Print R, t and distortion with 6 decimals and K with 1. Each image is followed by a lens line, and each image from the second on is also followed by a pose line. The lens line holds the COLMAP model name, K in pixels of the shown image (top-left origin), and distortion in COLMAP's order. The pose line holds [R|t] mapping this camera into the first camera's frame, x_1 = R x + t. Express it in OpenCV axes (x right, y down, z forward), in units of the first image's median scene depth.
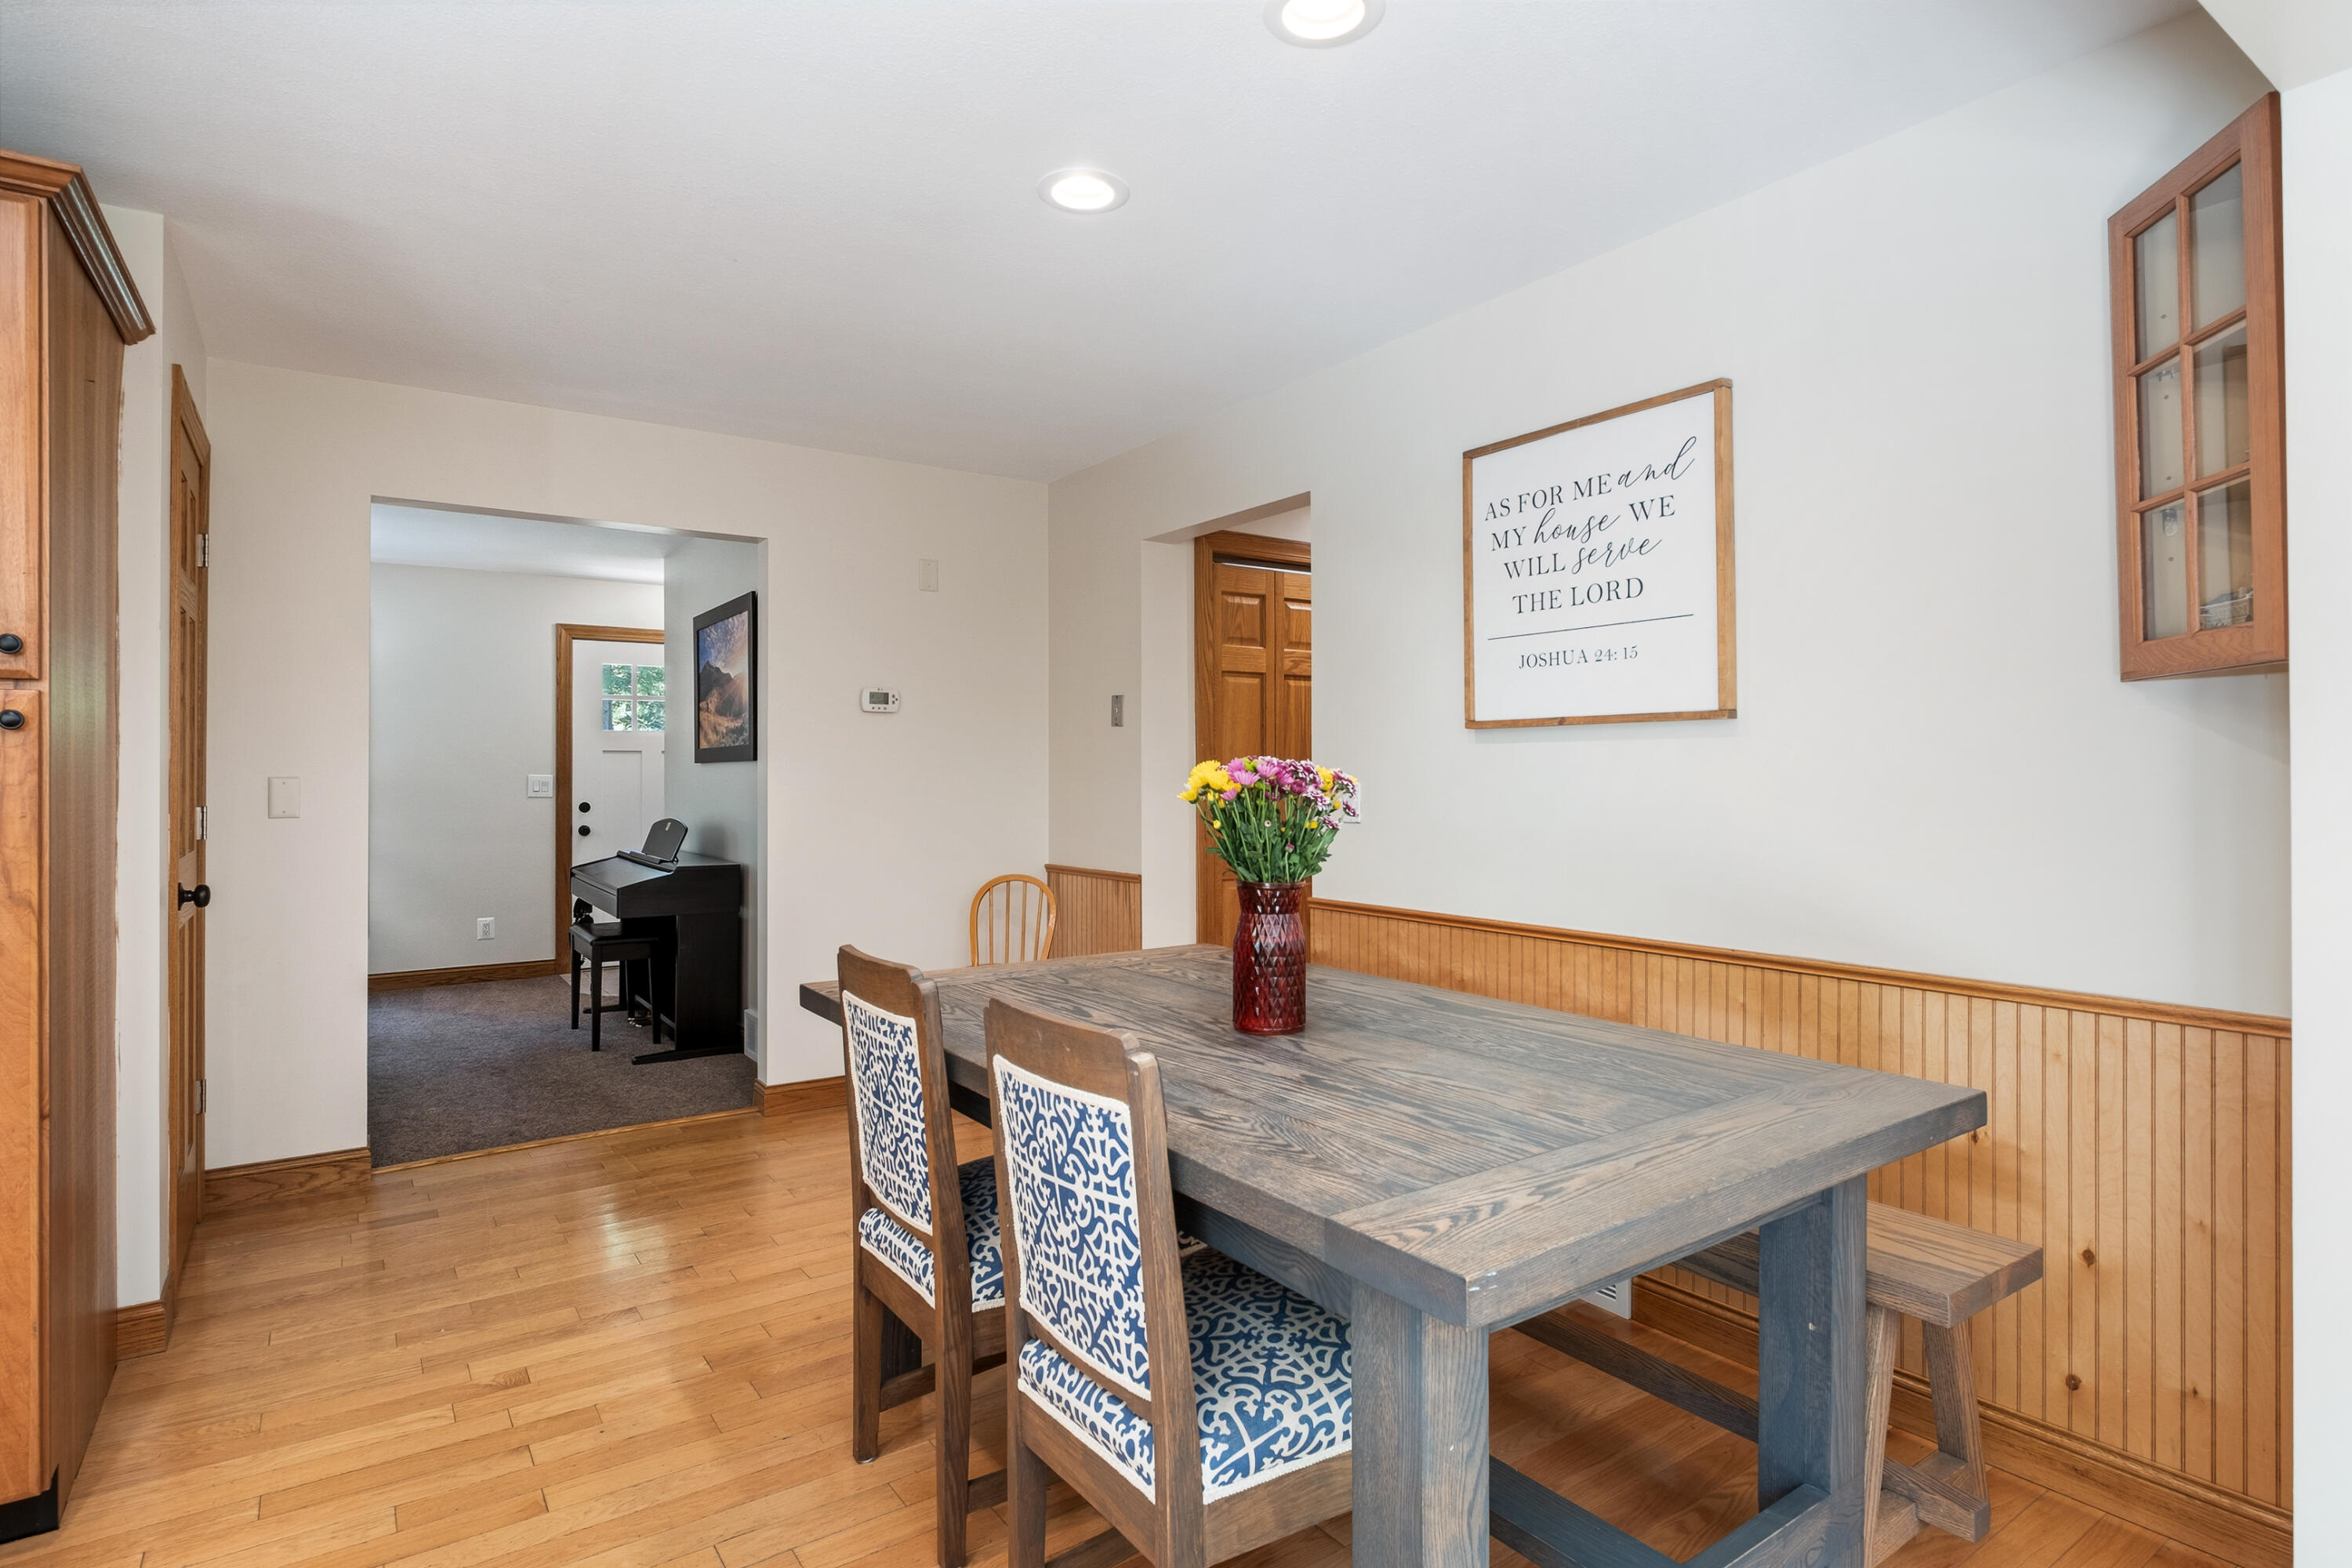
lens RADIAL K [[1216.5, 0, 1185.8], [0, 1216.5, 761.9], [0, 0, 1]] dist [0.000350, -0.004107]
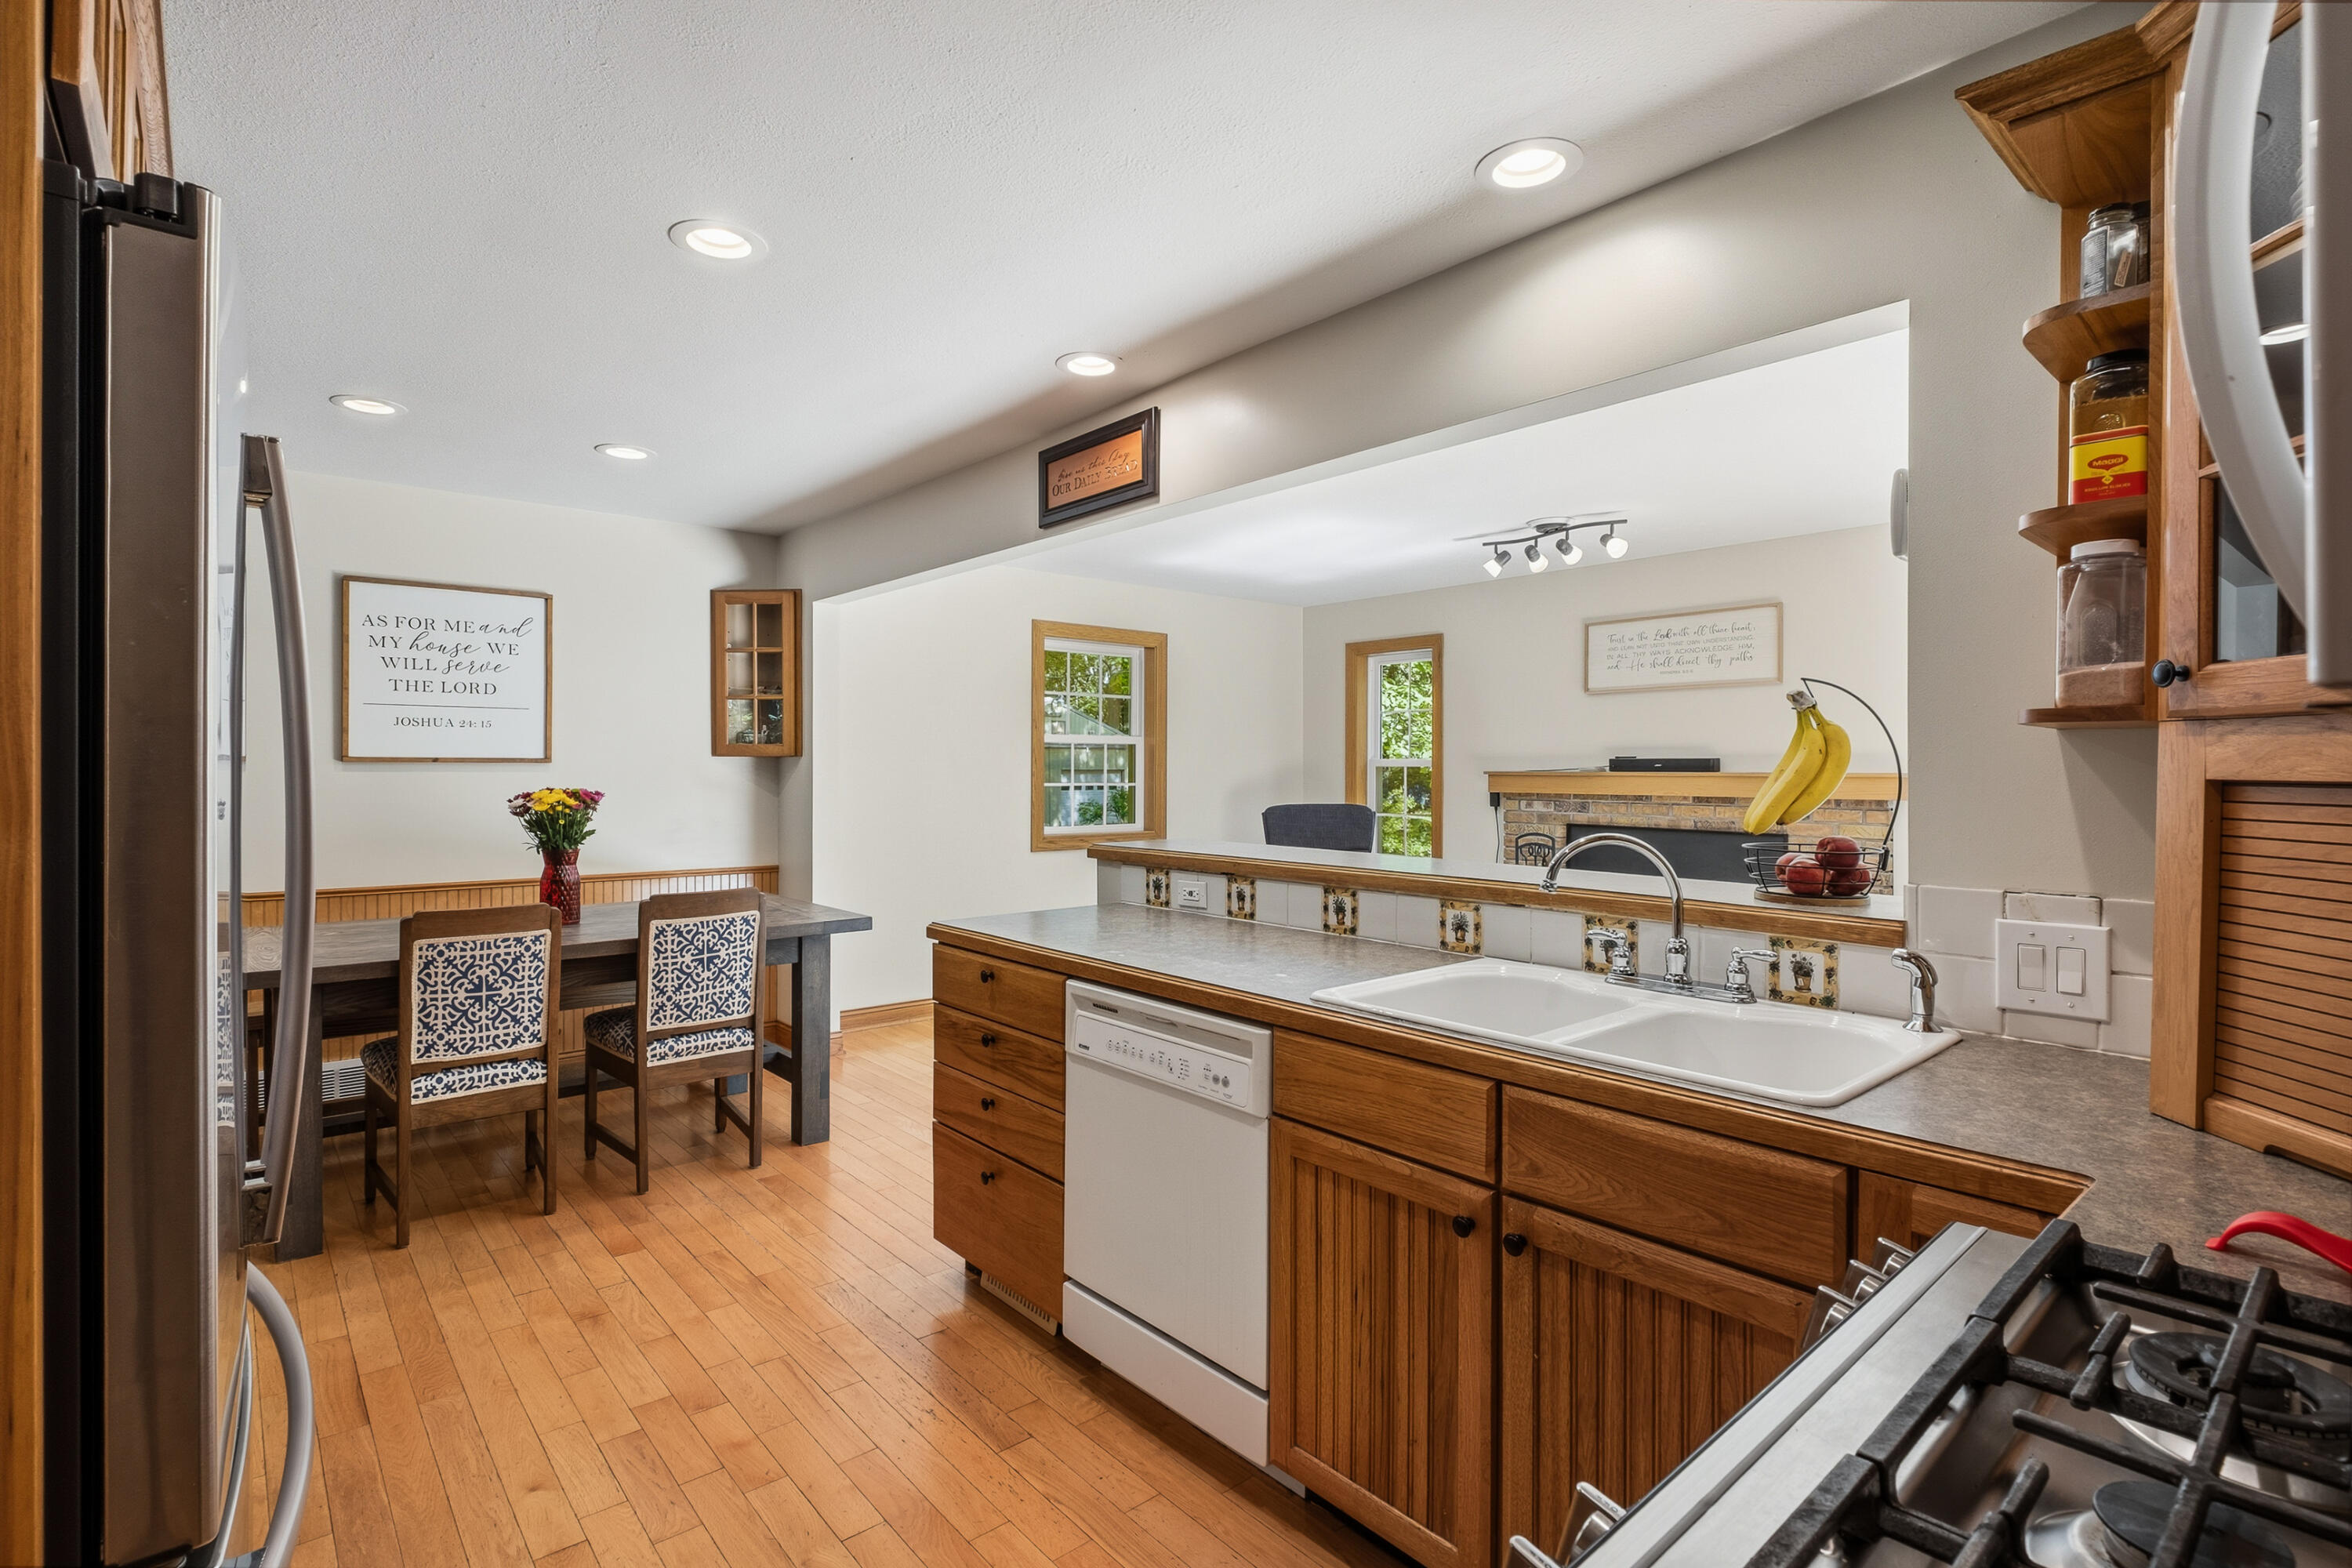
lens RADIAL K [[1124.4, 0, 1158.6], [0, 1124.4, 764.8], [0, 0, 1]] dist [-0.018236, -0.000376]
pose [[-0.081931, 0.004249, 0.996629, -1.373157], [-0.012475, 0.999908, -0.005289, -0.032216], [-0.996560, -0.012866, -0.081870, 0.130462]]
